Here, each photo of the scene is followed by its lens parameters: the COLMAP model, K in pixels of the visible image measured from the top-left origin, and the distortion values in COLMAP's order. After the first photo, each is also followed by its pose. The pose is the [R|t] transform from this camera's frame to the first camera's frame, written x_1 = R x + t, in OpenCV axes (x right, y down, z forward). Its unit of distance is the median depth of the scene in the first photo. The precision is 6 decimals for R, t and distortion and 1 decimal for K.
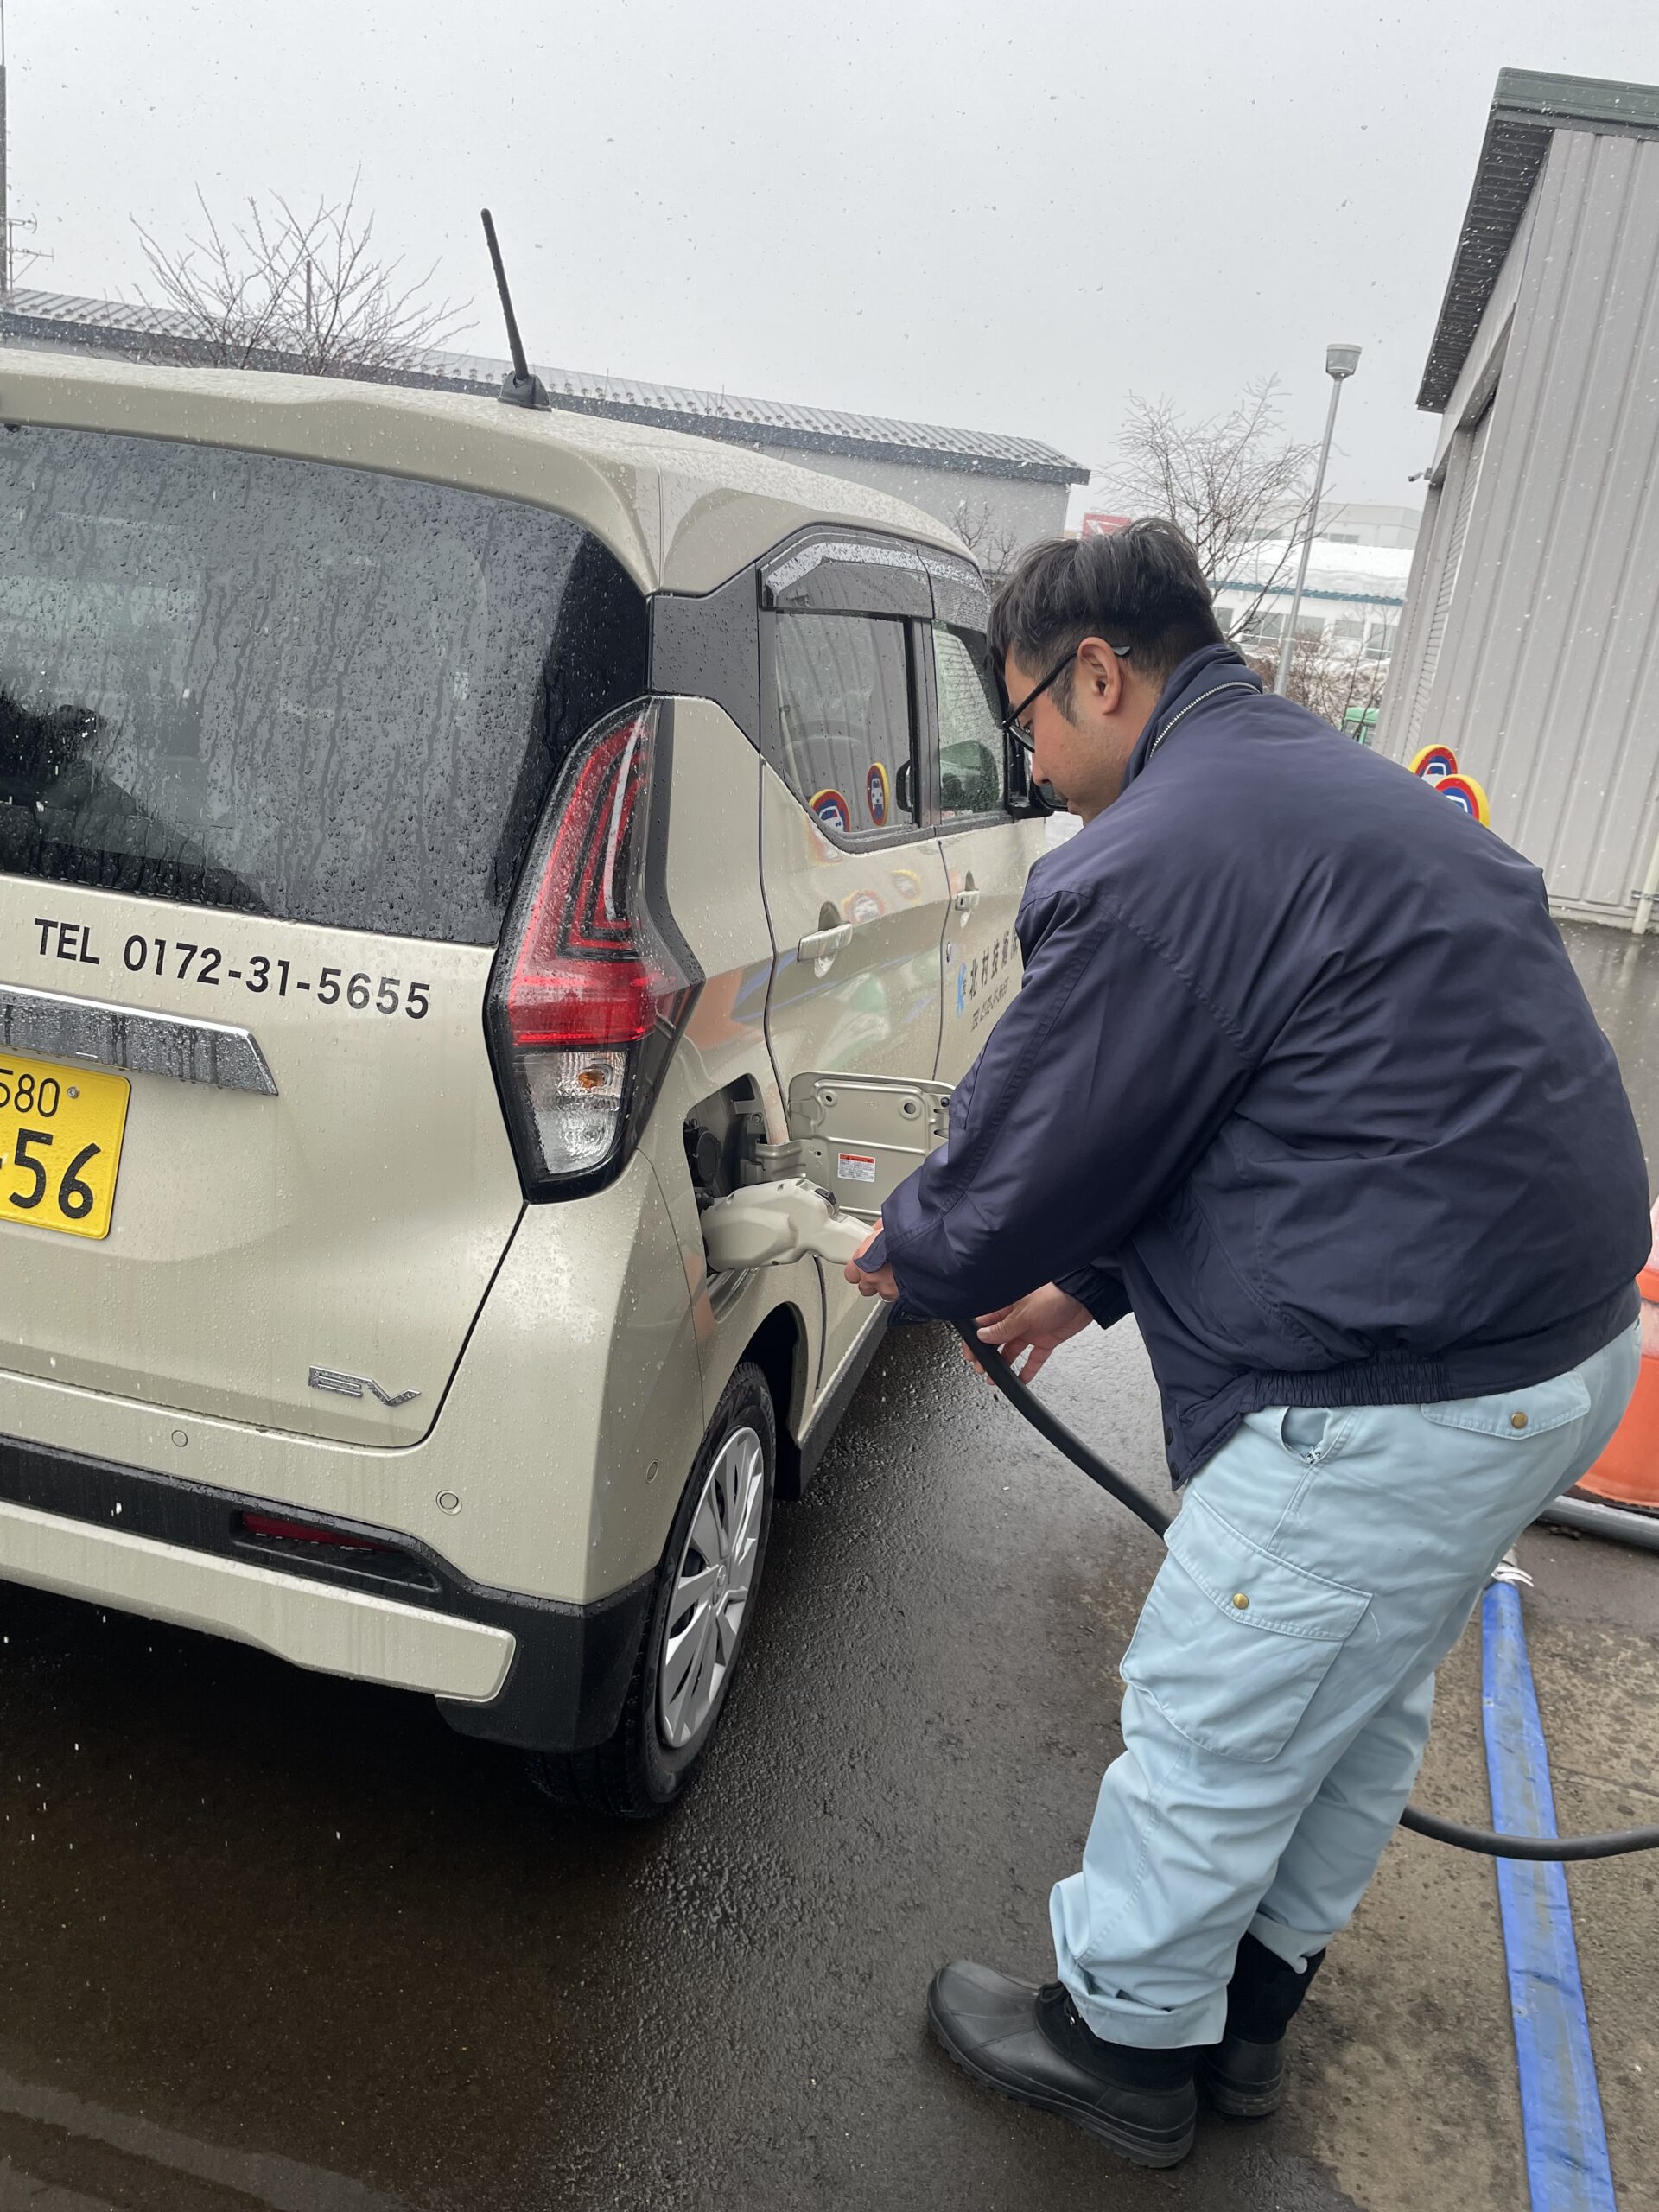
lens RADIAL K [[1660.0, 0, 828.1], [0, 1660.0, 1106.4], [0, 0, 1]] dist [0.016102, -0.003450]
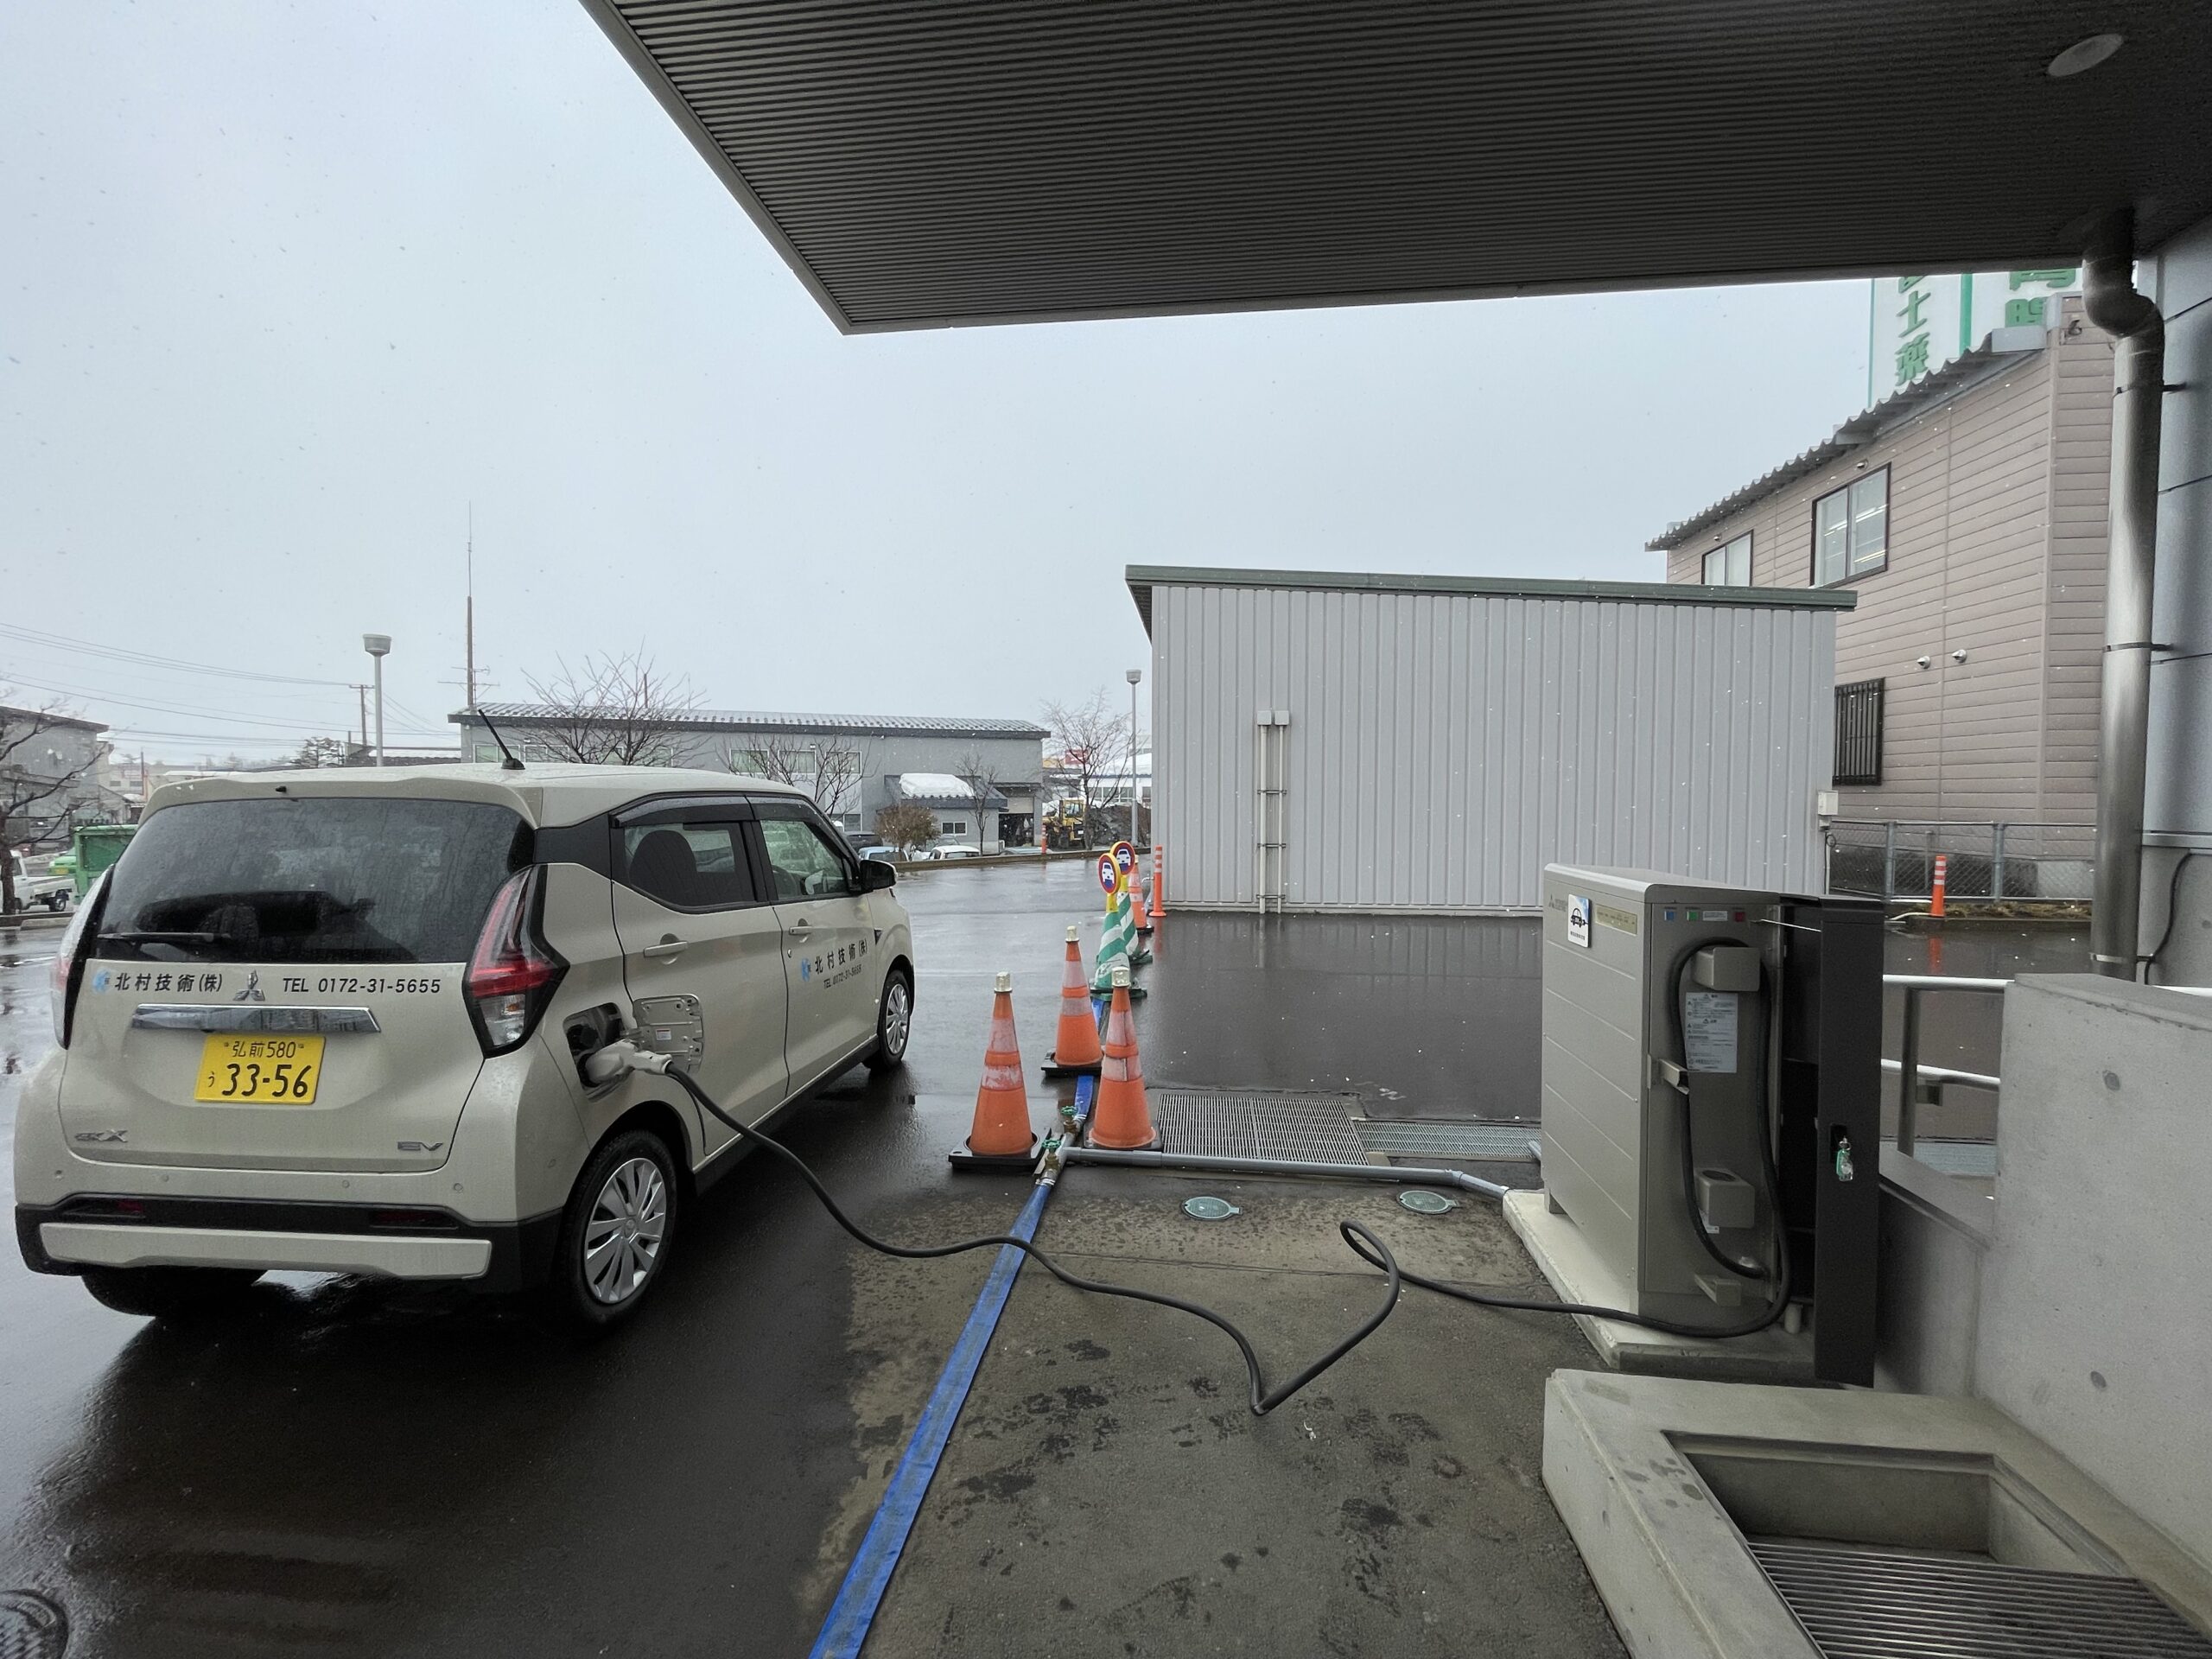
lens RADIAL K [[904.7, 0, 1119.7], [0, 904.7, 831.1], [0, 0, 1]] dist [-0.007811, -0.000555]
pose [[0.977747, -0.124146, 0.169108, 0.570627], [0.163042, 0.956943, -0.240160, 0.208696], [-0.132012, 0.262388, 0.955890, -0.552300]]
